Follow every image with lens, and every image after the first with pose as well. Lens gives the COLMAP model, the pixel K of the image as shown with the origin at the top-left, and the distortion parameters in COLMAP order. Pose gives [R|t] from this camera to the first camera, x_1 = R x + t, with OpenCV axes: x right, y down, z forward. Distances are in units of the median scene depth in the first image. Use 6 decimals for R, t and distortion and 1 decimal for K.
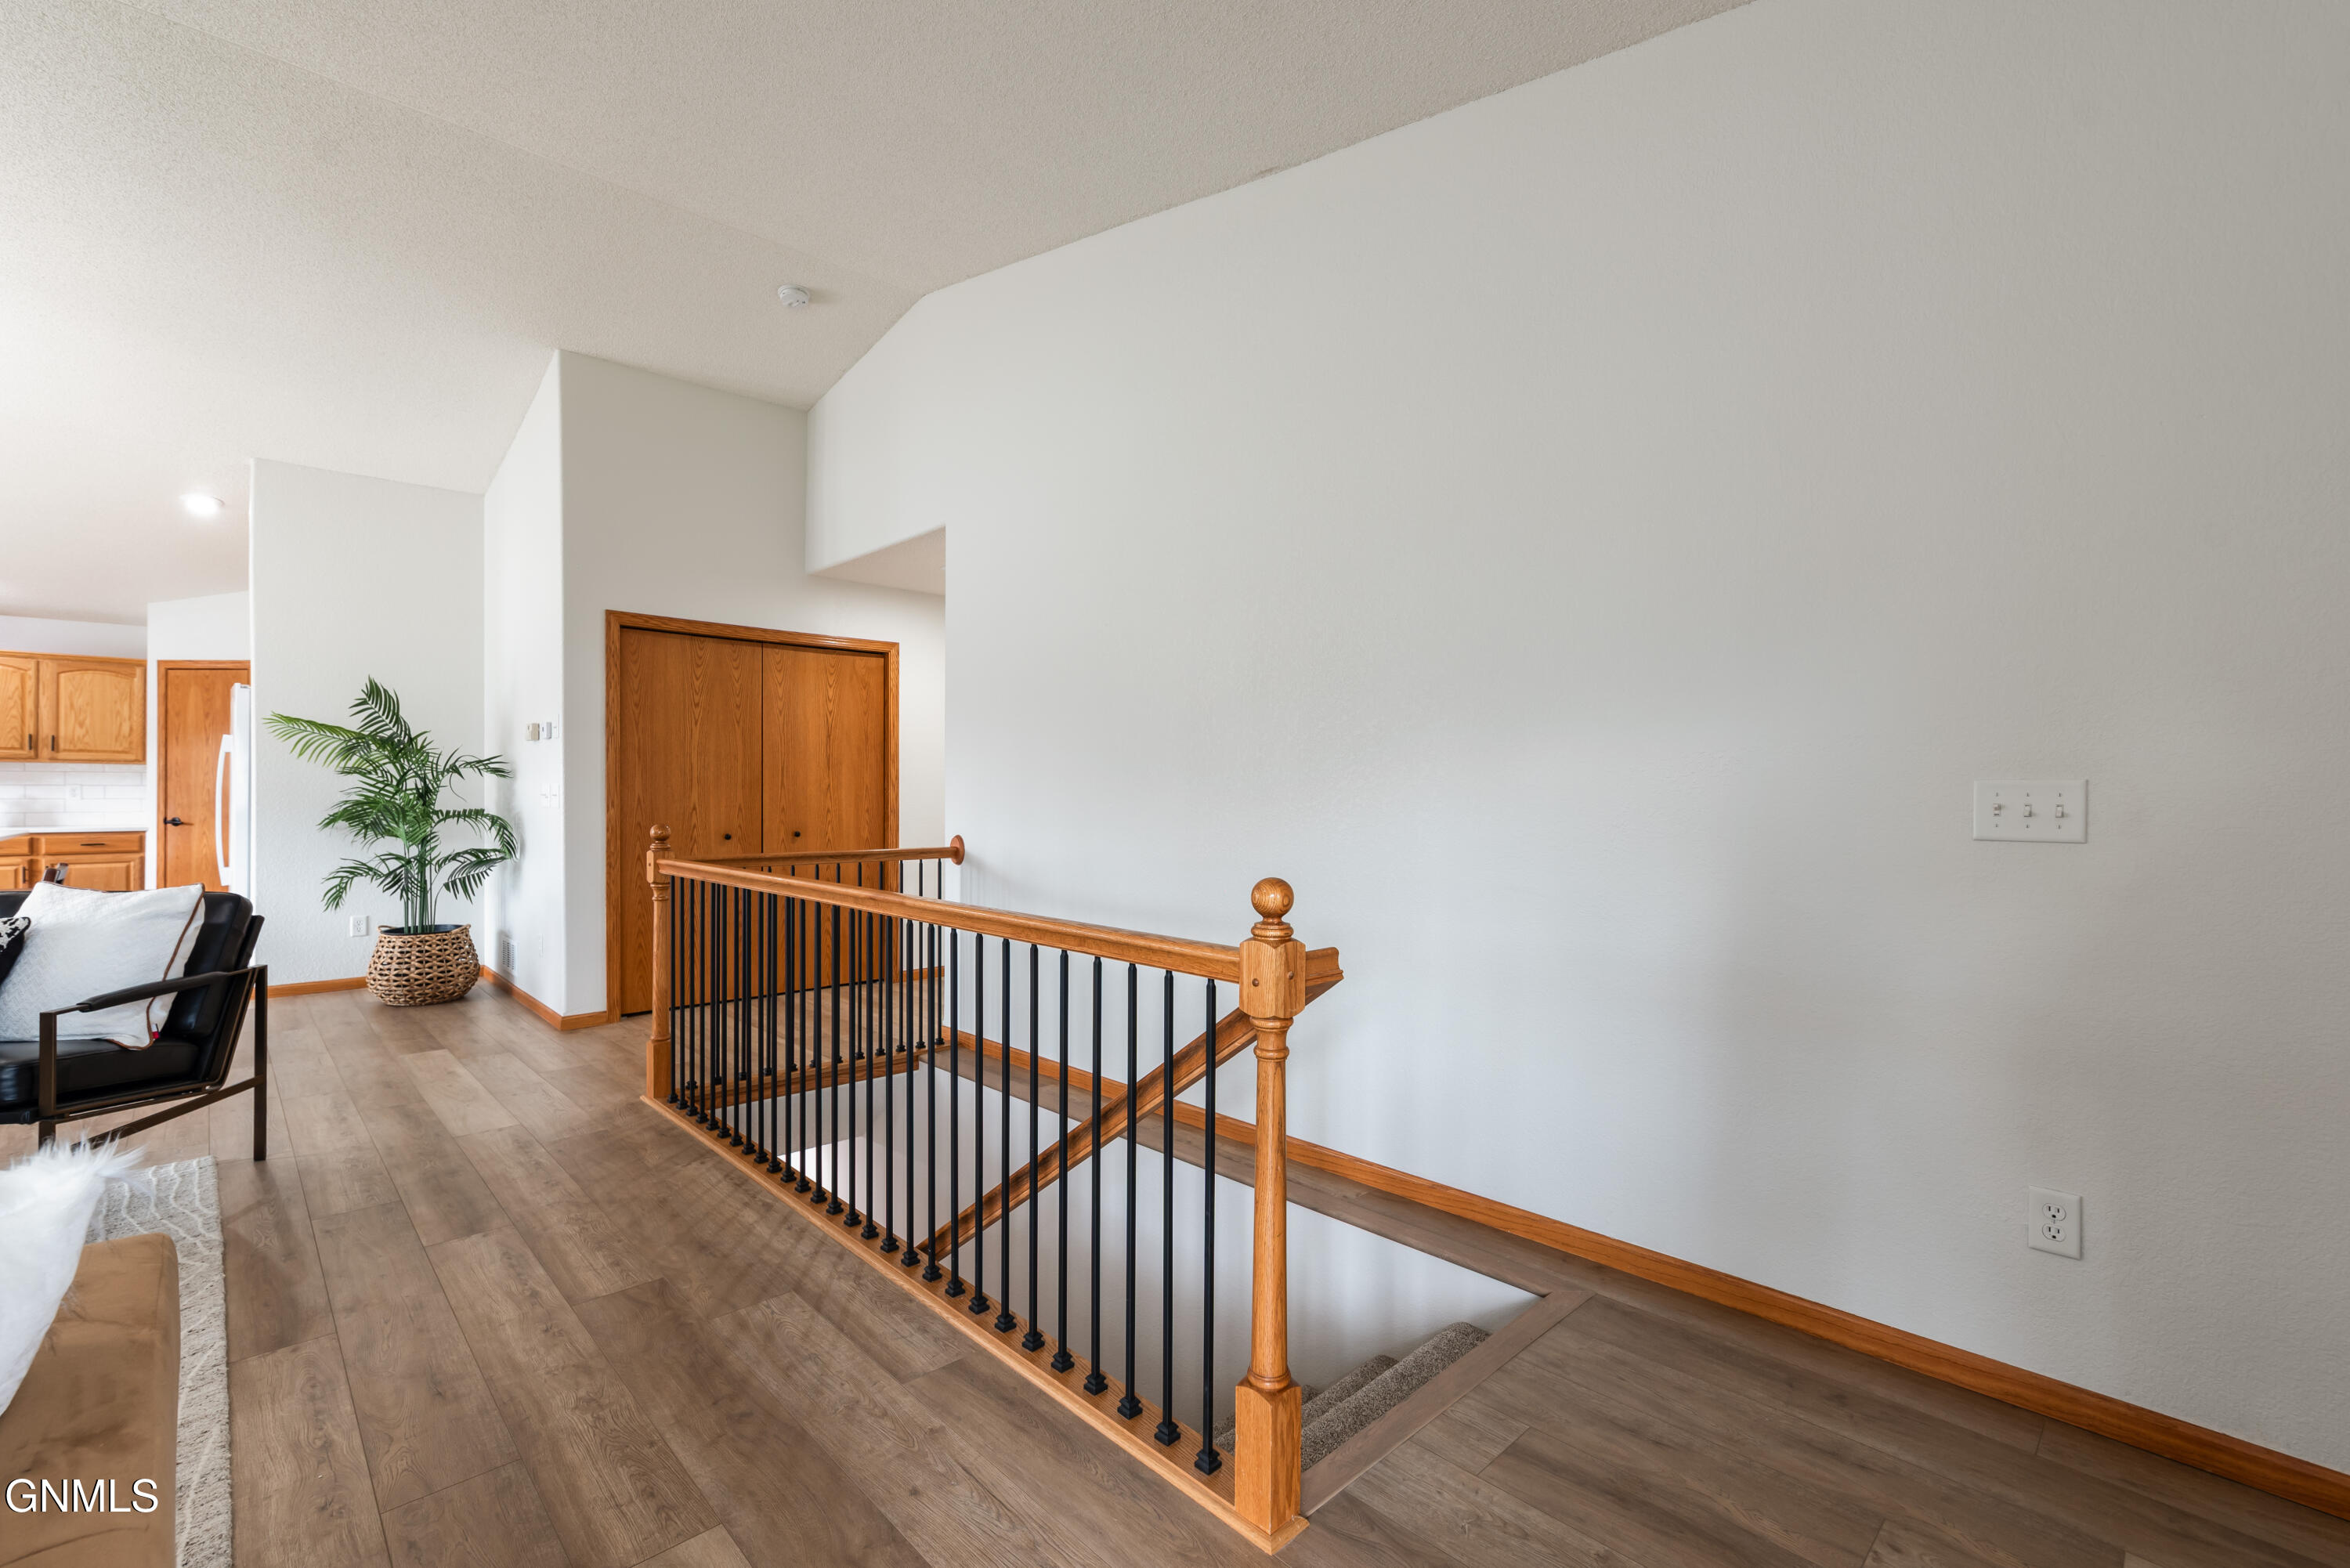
lens RADIAL K [[1009.7, 0, 1179.8], [0, 1009.7, 794.2], [0, 0, 1]] dist [-0.000653, 0.000191]
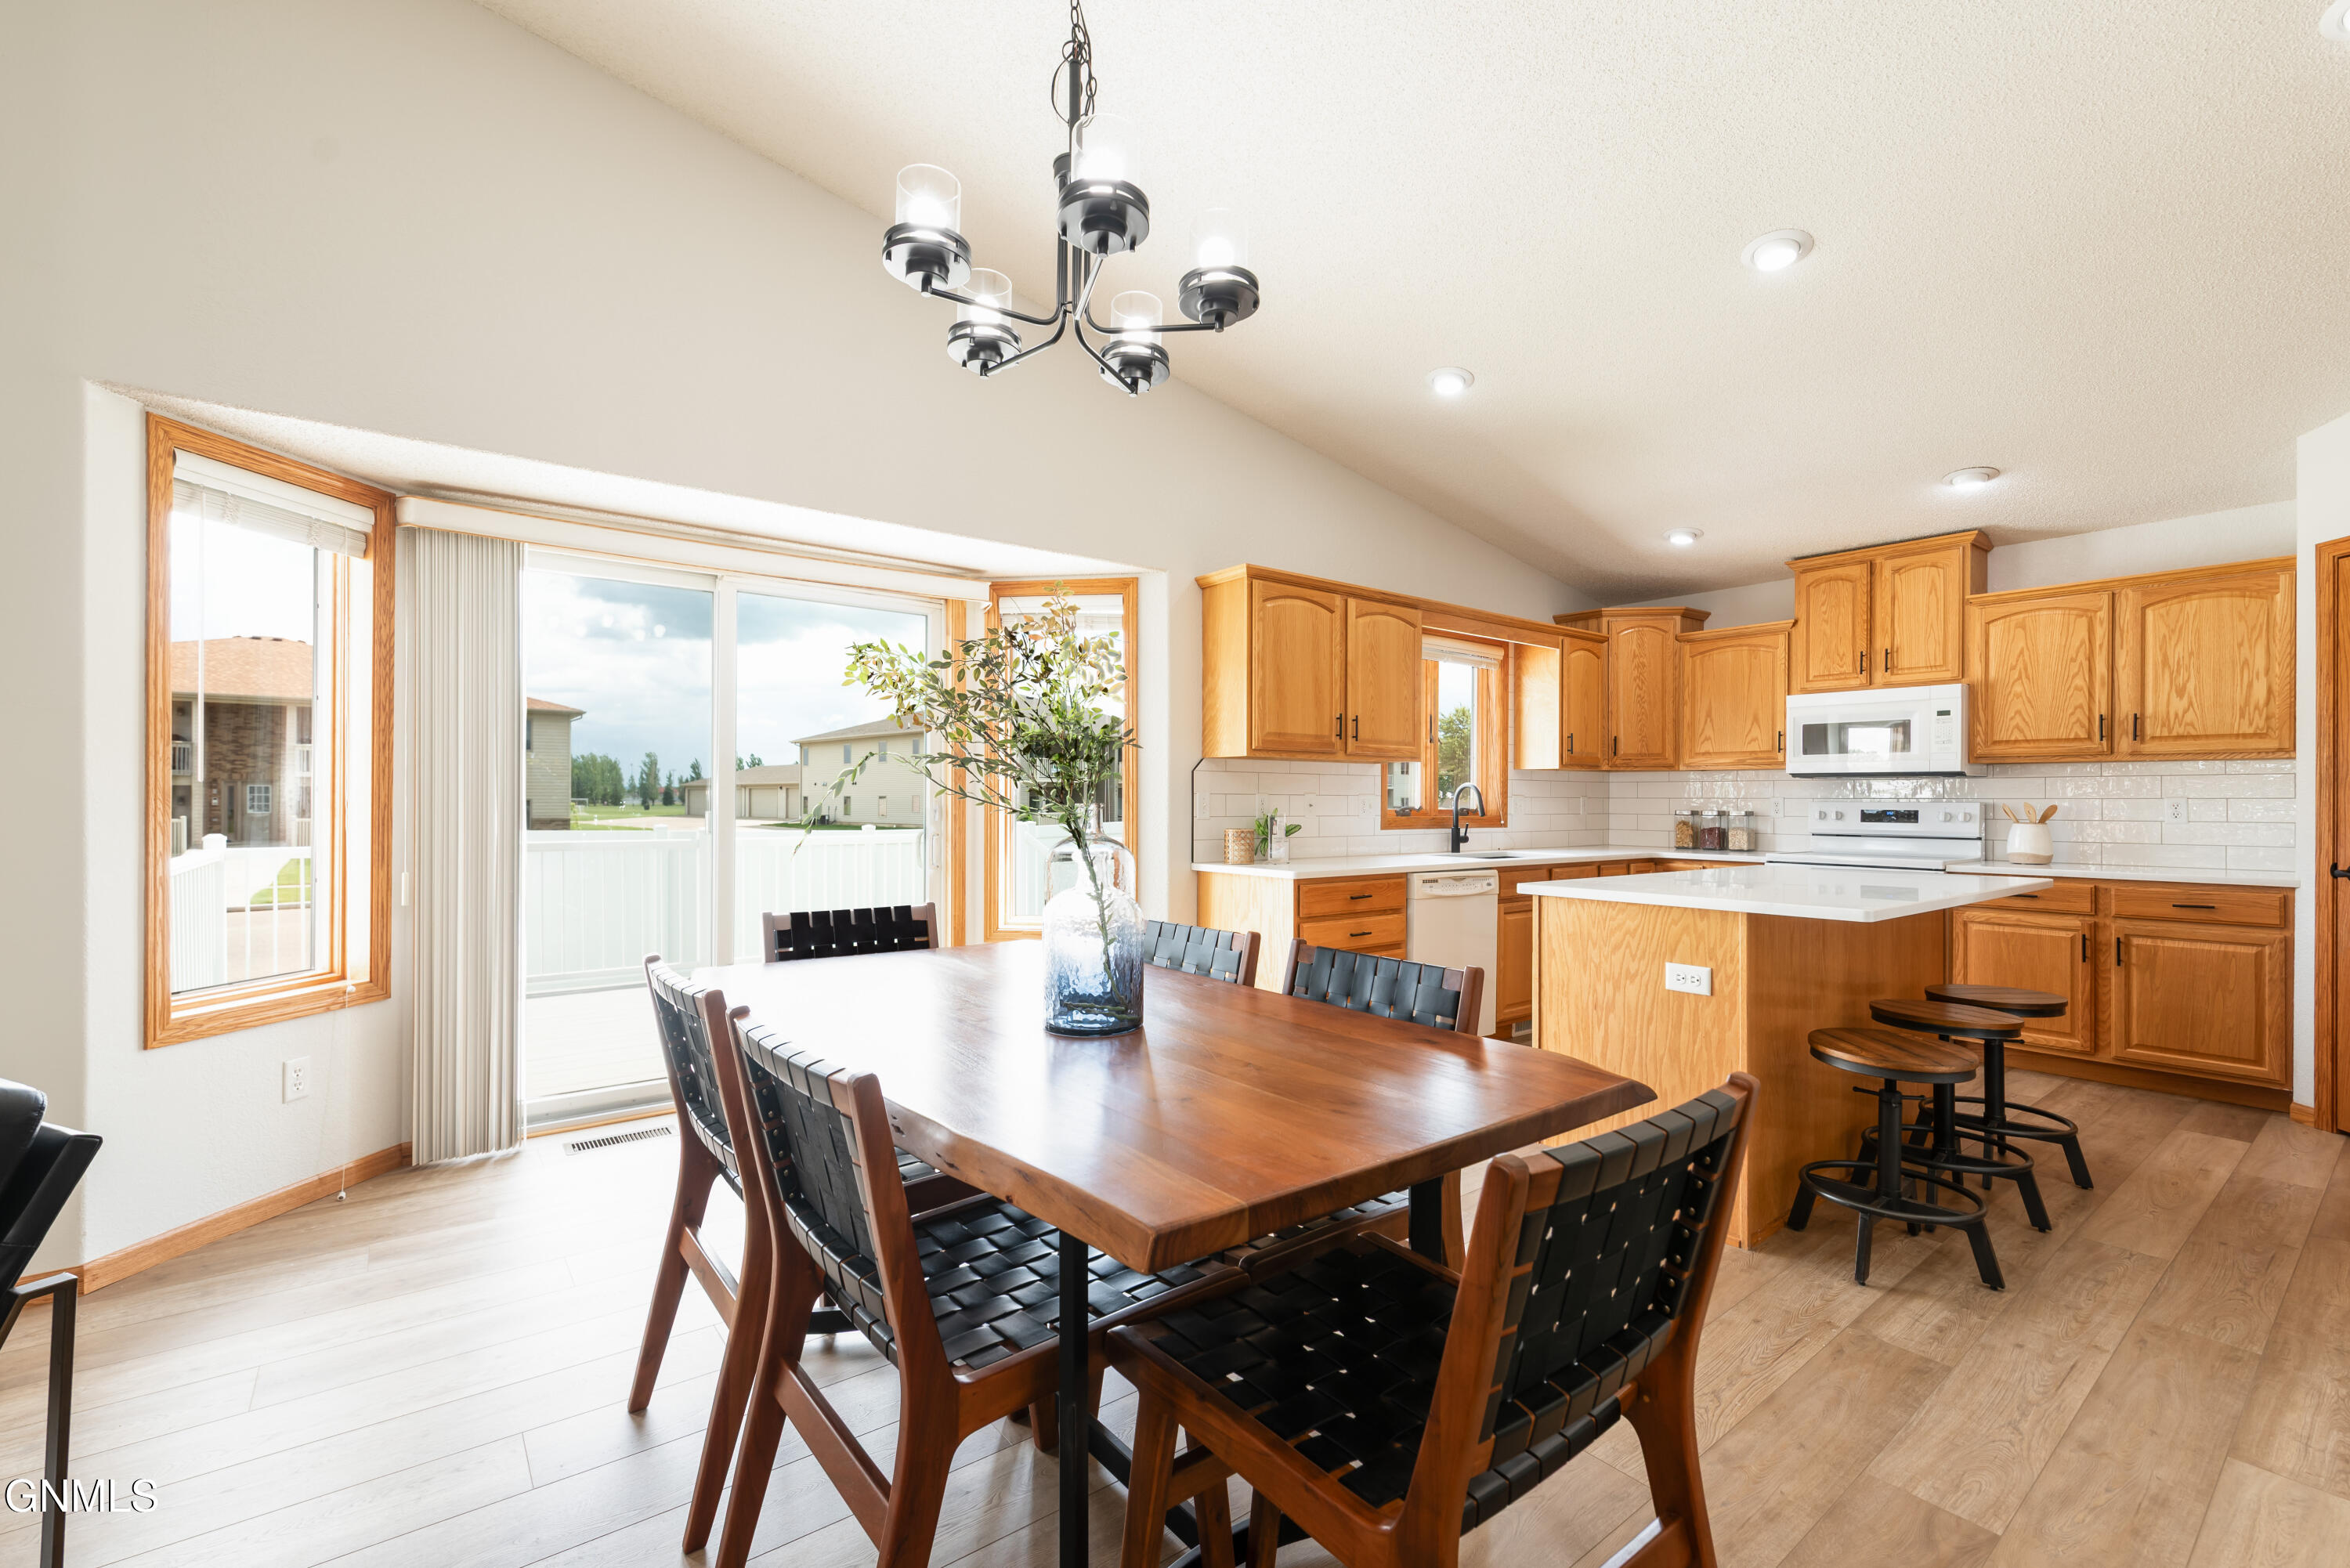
lens RADIAL K [[1009.7, 0, 1179.0], [0, 1009.7, 795.8], [0, 0, 1]] dist [-0.000653, 0.000191]
pose [[-0.103784, -0.007387, -0.994572, -0.618046], [-0.006044, 0.999959, -0.006796, -0.004147], [0.994581, 0.005306, -0.103825, 0.662351]]
